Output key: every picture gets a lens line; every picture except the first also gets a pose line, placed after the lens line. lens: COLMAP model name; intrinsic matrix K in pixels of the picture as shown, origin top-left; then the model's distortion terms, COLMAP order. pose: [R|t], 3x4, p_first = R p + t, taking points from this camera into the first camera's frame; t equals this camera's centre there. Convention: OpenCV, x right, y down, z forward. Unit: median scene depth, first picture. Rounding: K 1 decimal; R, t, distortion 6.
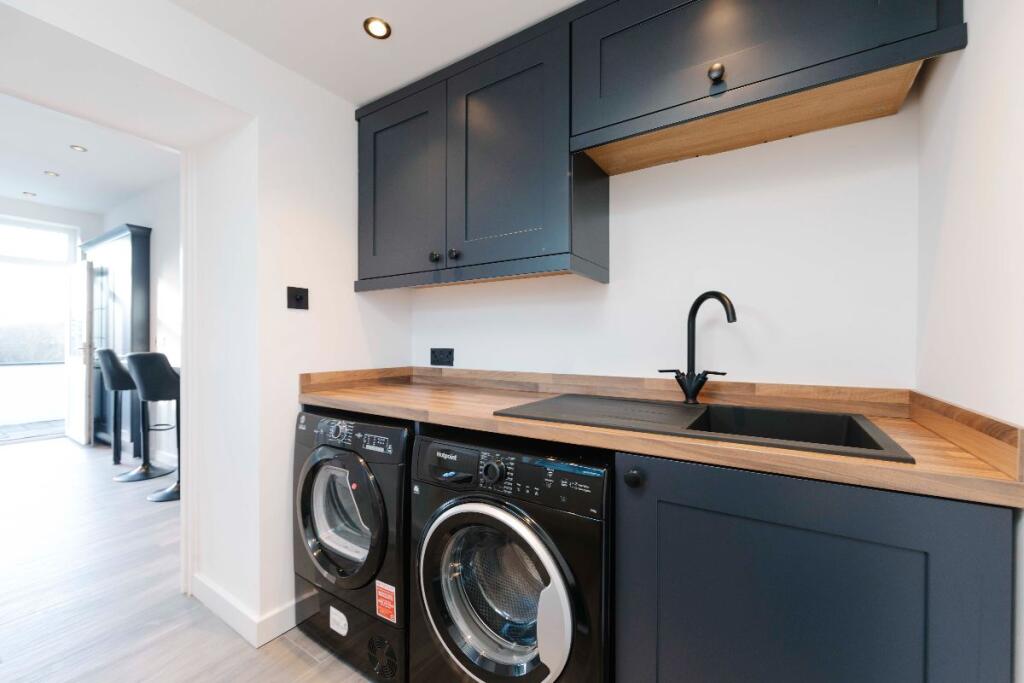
lens RADIAL K [[416.3, 0, 513.3], [0, 416.3, 345.6], [0, 0, 1]] dist [-0.002719, -0.000478]
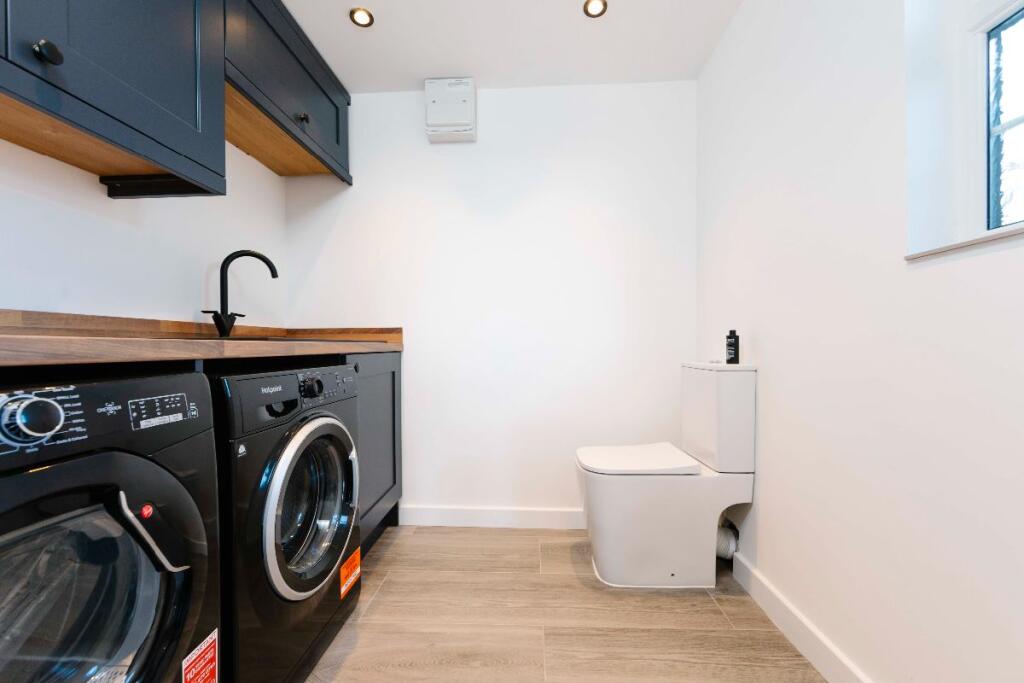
lens RADIAL K [[416.3, 0, 513.3], [0, 416.3, 345.6], [0, 0, 1]] dist [-0.002719, -0.000478]
pose [[-0.497445, -0.000125, 0.867495, -0.987722], [0.012976, 0.999887, 0.007585, 0.156452], [-0.867398, 0.015030, -0.497387, 0.875416]]
